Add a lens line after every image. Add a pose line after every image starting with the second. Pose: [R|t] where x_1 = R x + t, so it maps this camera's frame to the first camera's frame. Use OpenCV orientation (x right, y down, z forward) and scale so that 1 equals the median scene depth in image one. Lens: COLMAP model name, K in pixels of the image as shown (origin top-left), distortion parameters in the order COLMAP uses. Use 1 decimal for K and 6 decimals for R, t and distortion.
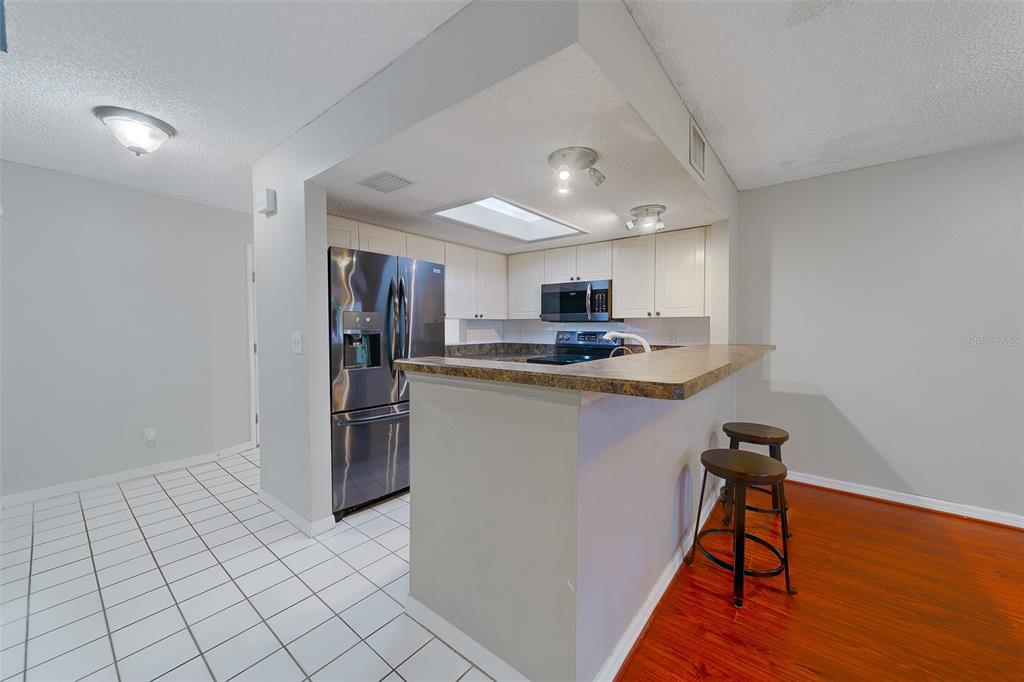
lens RADIAL K [[377.0, 0, 498.1], [0, 377.0, 336.4], [0, 0, 1]] dist [0.000441, 0.000080]
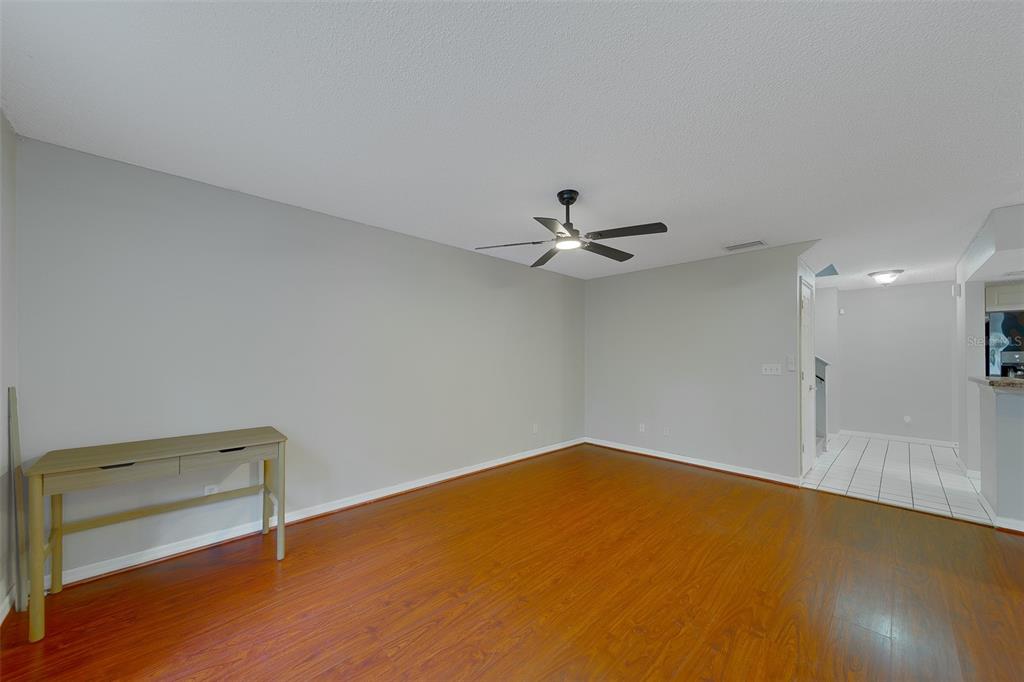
lens RADIAL K [[366.3, 0, 506.3], [0, 366.3, 354.6], [0, 0, 1]] dist [0.000642, 0.000181]
pose [[-0.134350, -0.005797, -0.990917, 0.975112], [-0.034947, 0.999389, -0.001108, 0.017201], [0.990318, 0.034481, -0.134470, -0.610297]]
